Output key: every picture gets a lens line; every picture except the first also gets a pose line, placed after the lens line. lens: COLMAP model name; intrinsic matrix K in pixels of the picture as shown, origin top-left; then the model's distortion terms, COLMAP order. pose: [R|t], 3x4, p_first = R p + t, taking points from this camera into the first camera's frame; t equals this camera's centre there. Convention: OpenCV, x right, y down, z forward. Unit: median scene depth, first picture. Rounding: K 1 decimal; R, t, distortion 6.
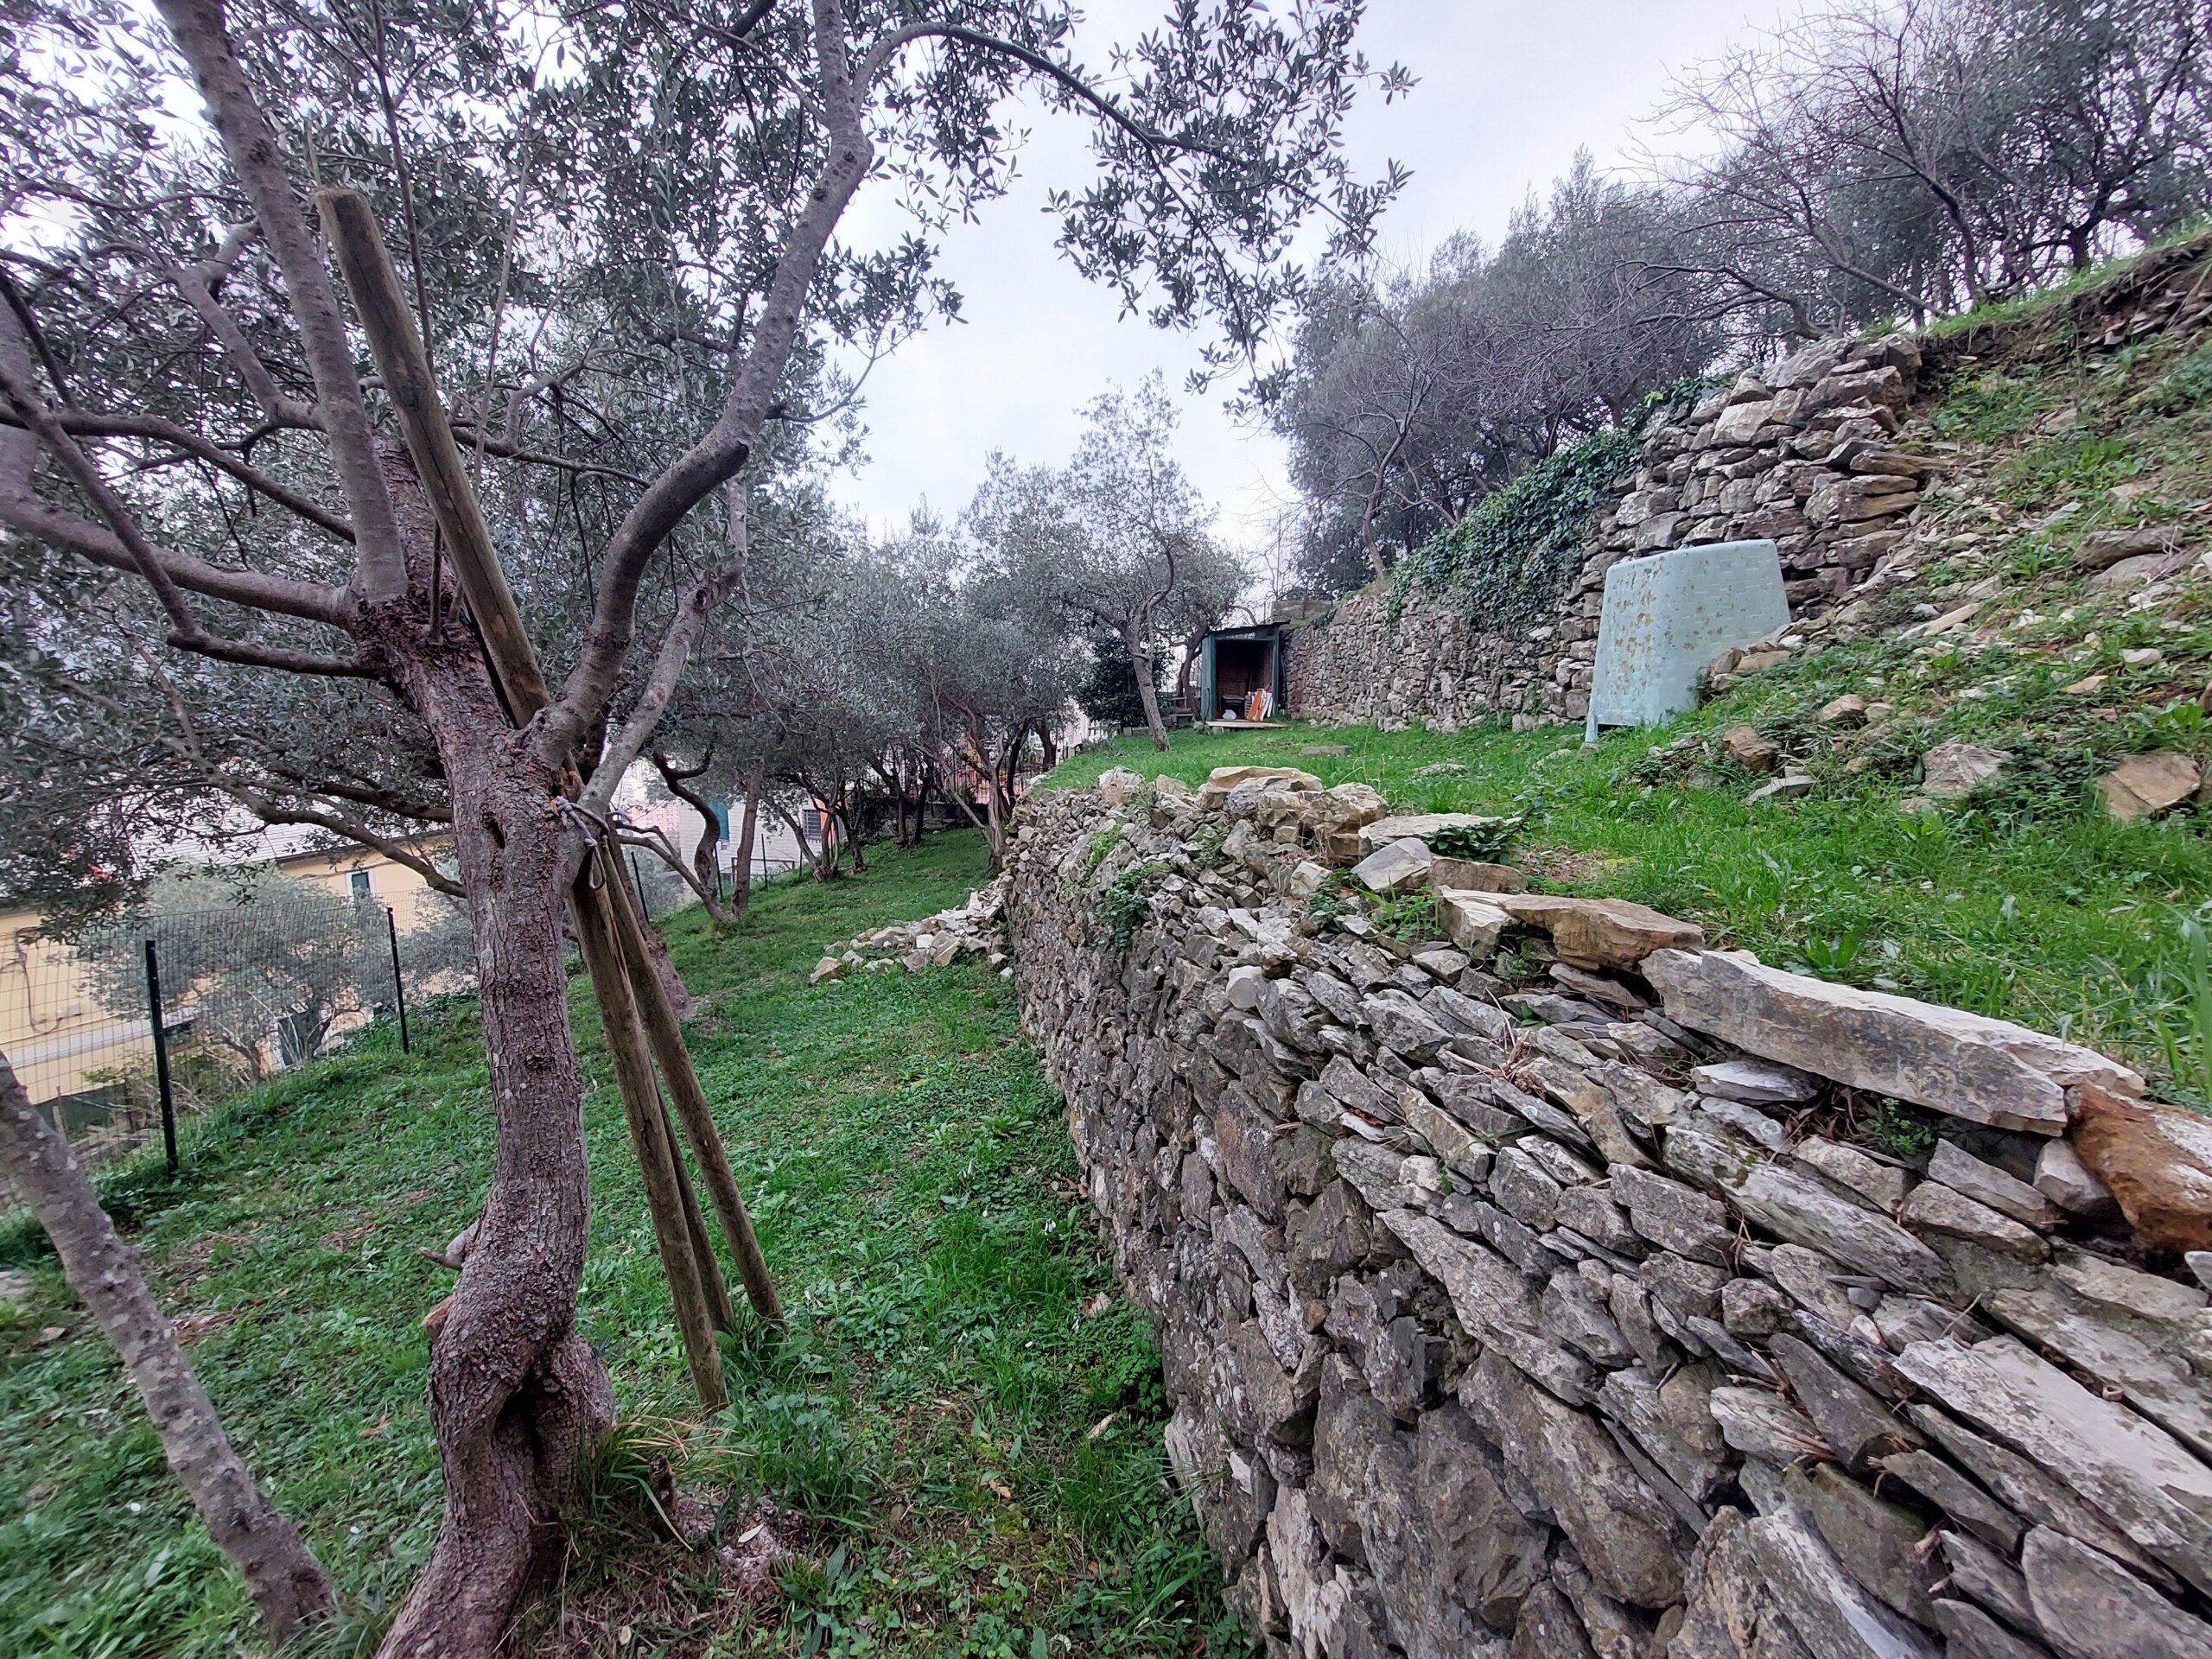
lens RADIAL K [[888.5, 0, 1107.3], [0, 888.5, 837.5], [0, 0, 1]] dist [-0.022299, -0.000343]
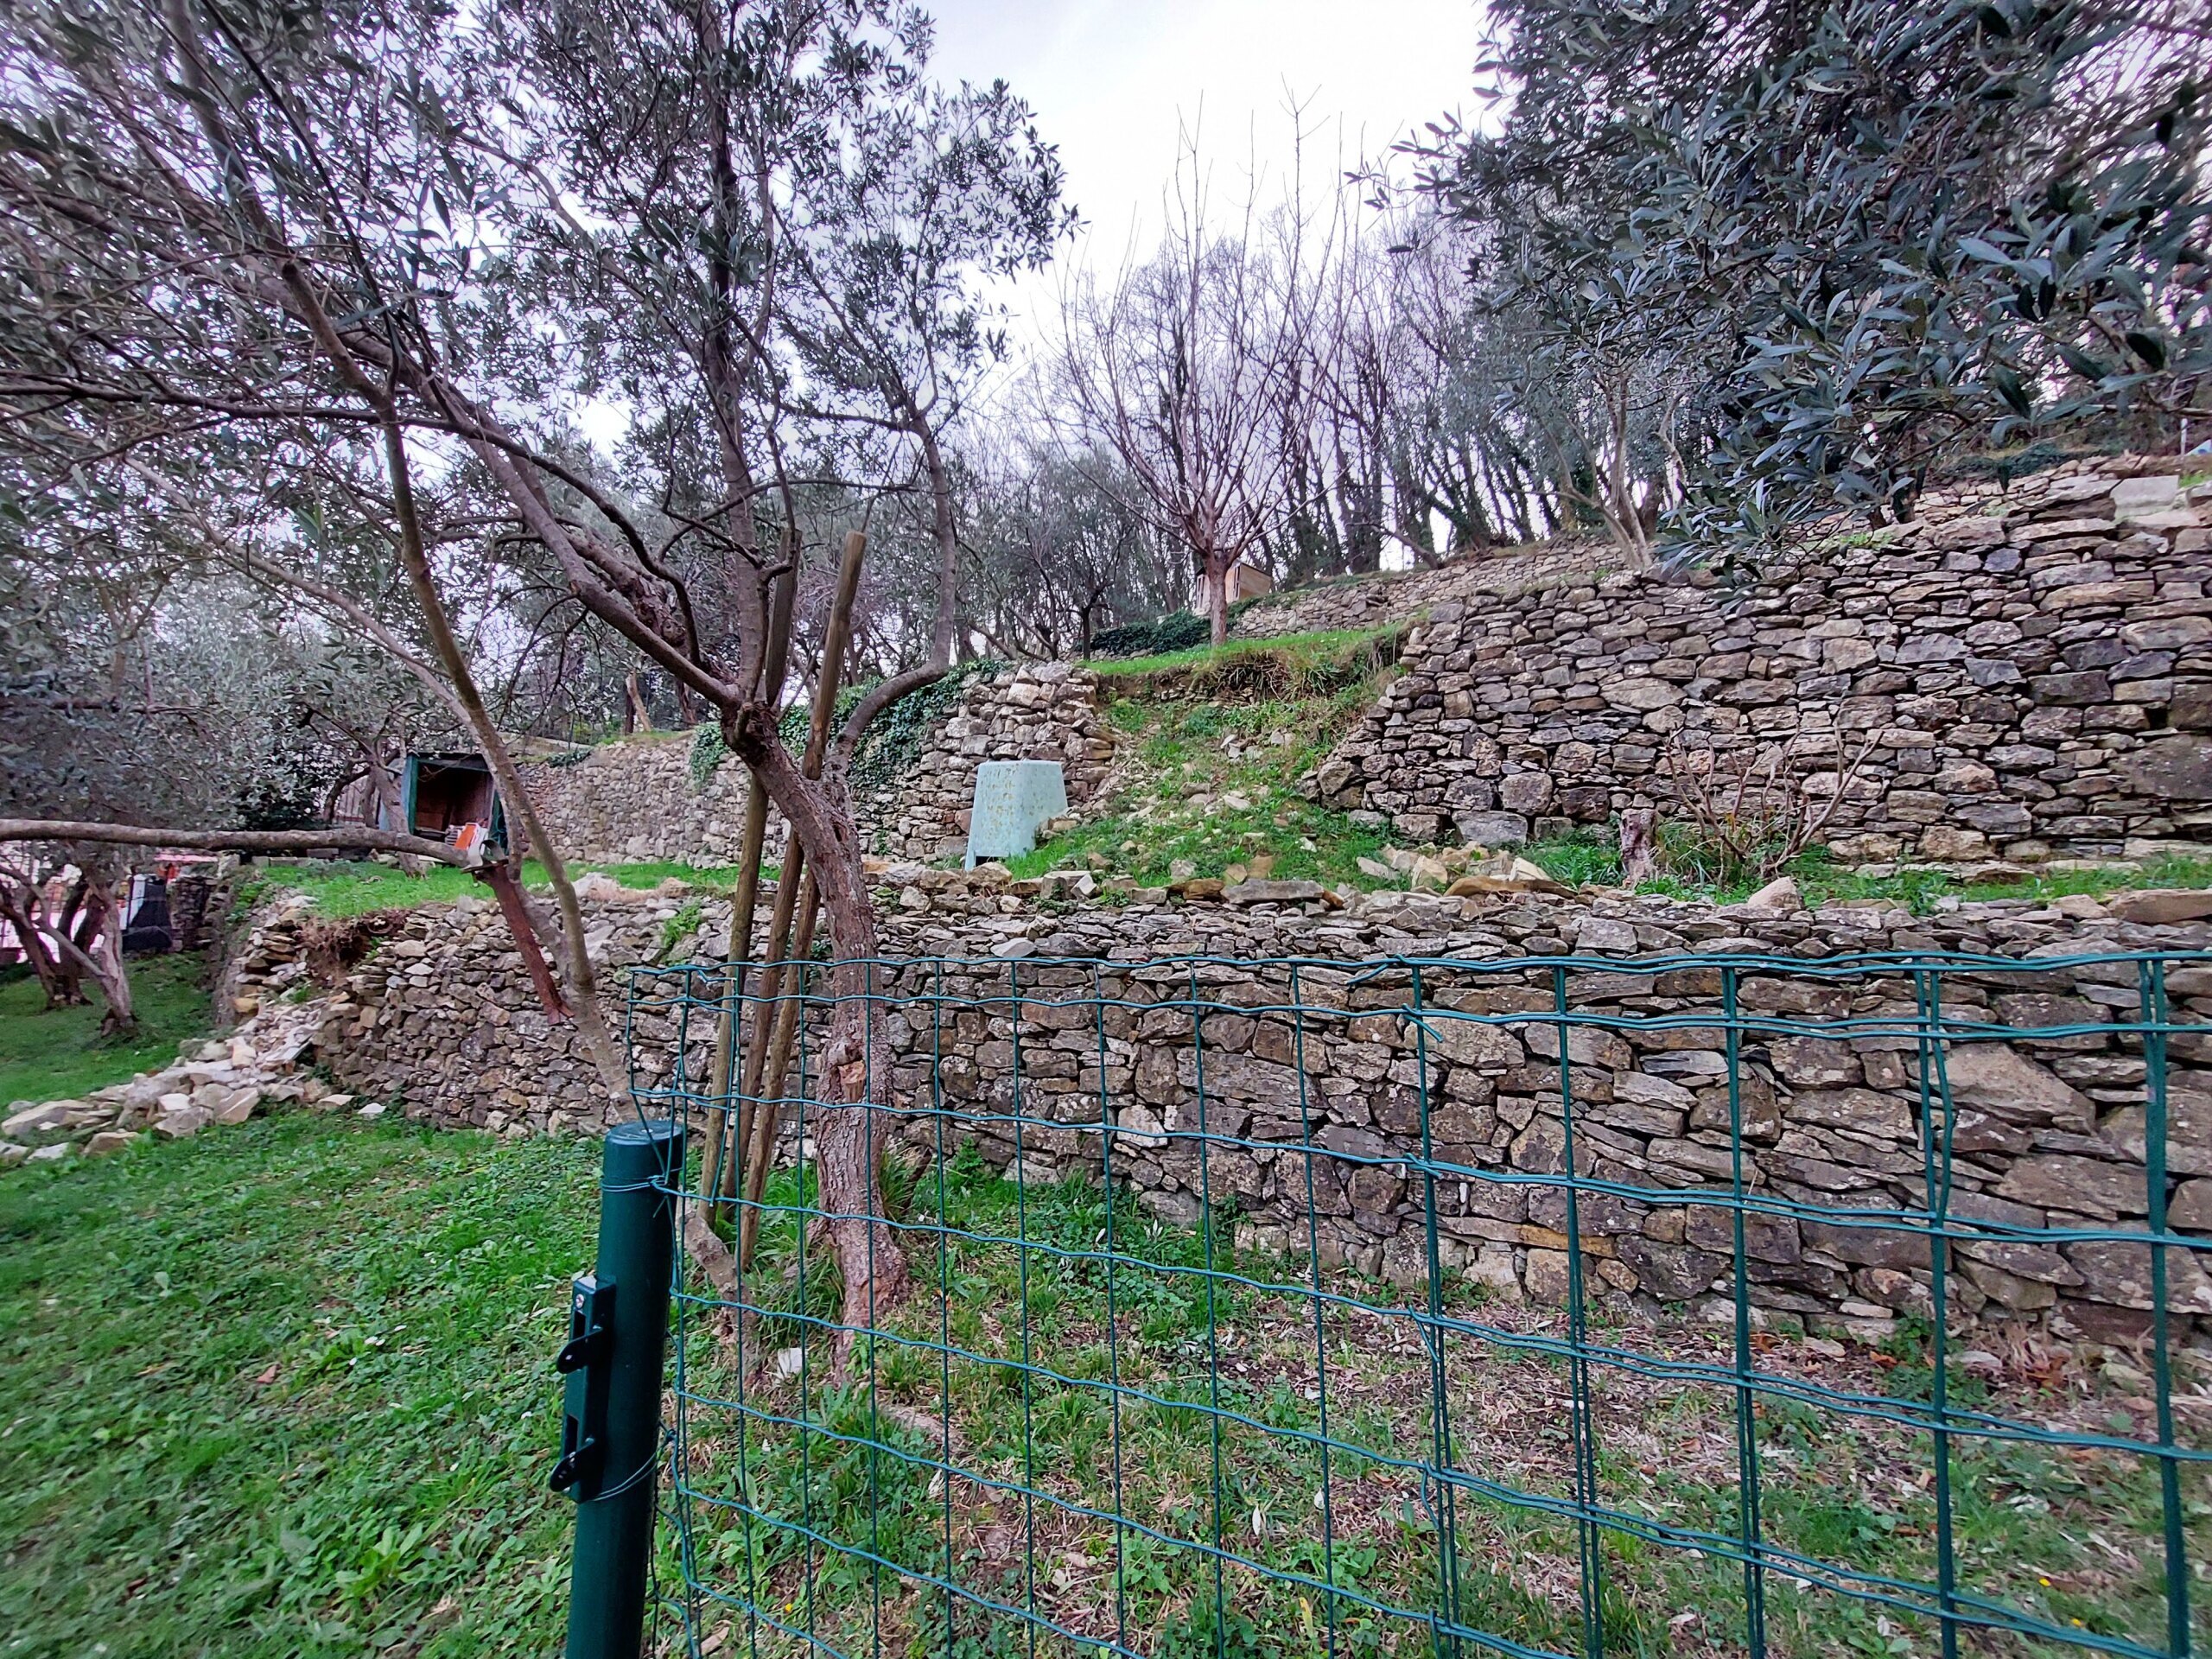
lens RADIAL K [[888.5, 0, 1105.7], [0, 888.5, 825.9], [0, 0, 1]] dist [-0.022299, -0.000343]
pose [[0.623344, 0.093136, 0.776381, -0.530779], [0.060023, 0.984253, -0.166265, 0.095892], [-0.779641, 0.150241, 0.607938, -0.182532]]
